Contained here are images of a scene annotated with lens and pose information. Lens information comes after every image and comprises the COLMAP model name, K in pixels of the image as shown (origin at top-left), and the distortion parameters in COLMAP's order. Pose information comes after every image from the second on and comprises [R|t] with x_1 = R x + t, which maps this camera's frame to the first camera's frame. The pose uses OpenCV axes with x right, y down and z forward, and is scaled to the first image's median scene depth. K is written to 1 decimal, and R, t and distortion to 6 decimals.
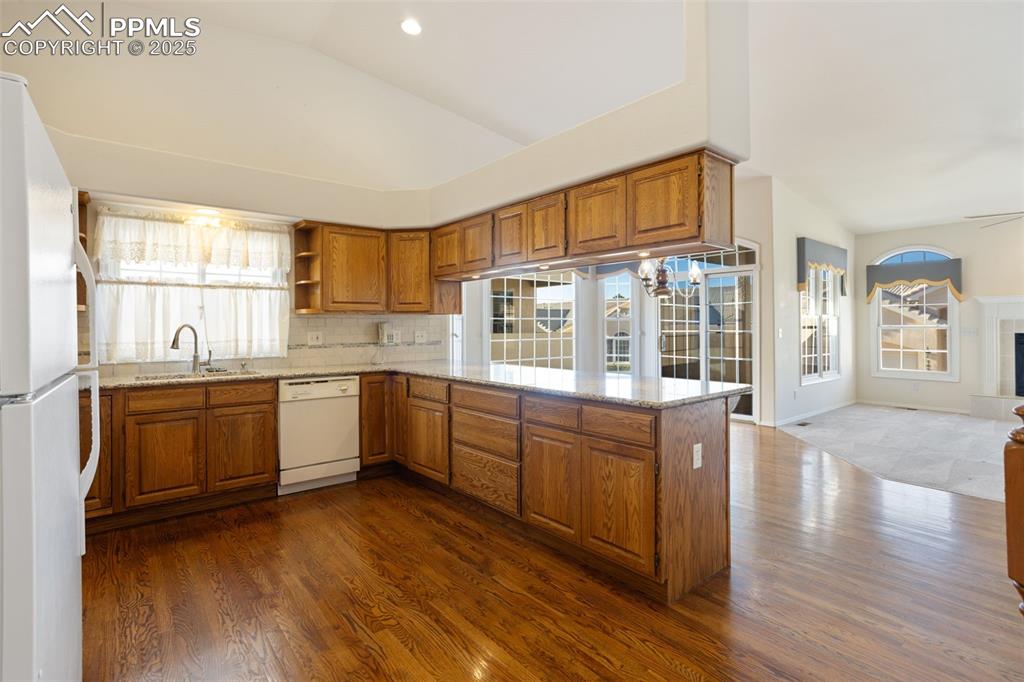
lens RADIAL K [[491.4, 0, 507.3], [0, 491.4, 321.7], [0, 0, 1]] dist [-0.044716, 0.028772]
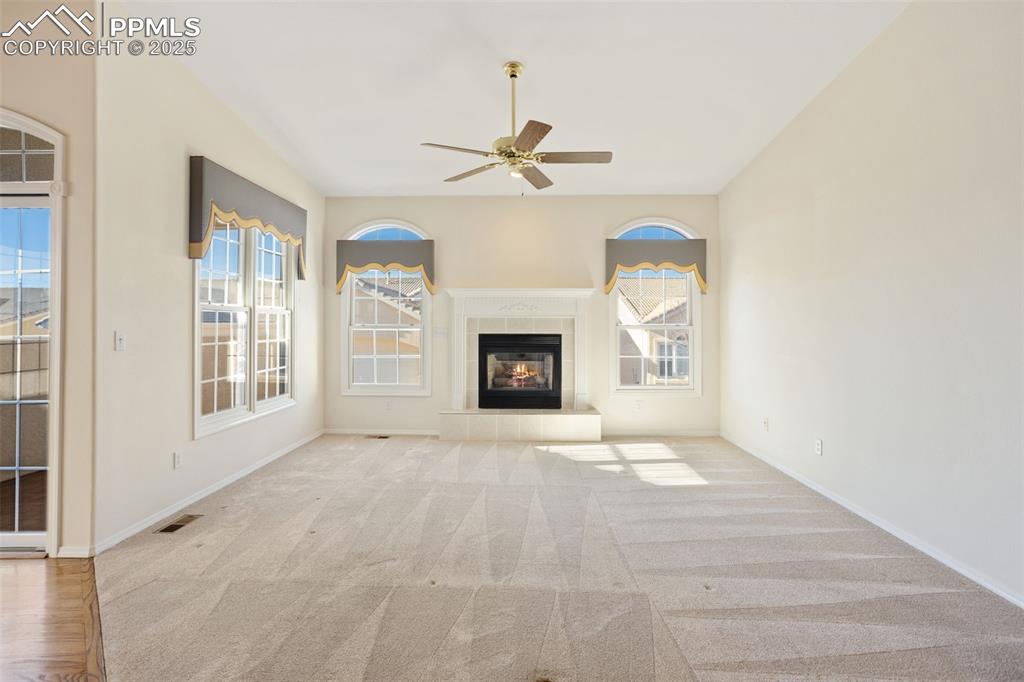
lens RADIAL K [[491.4, 0, 507.3], [0, 491.4, 321.7], [0, 0, 1]] dist [-0.044716, 0.028772]
pose [[0.652753, 0.006313, 0.757544, 0.449917], [-0.008384, 0.999964, -0.001109, 0.003268], [-0.757524, -0.005627, 0.652783, 0.420965]]
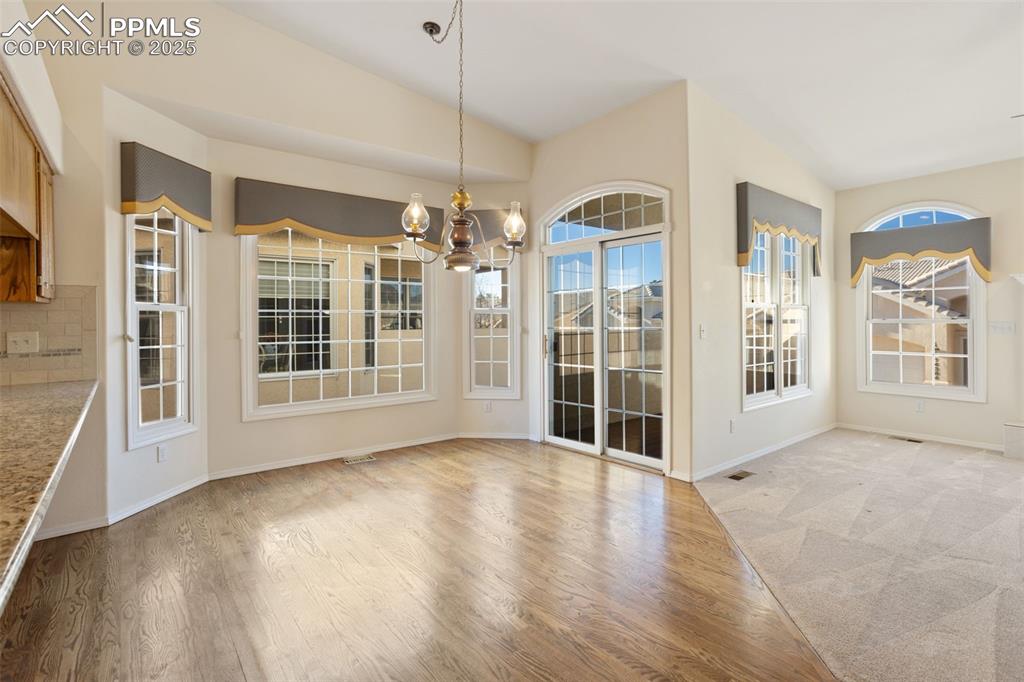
lens RADIAL K [[491.4, 0, 507.3], [0, 491.4, 321.7], [0, 0, 1]] dist [-0.044716, 0.028772]
pose [[0.999947, -0.004259, -0.009333, 0.311513], [0.004364, 0.999927, 0.011294, 0.002697], [0.009284, -0.011334, 0.999893, 0.363054]]
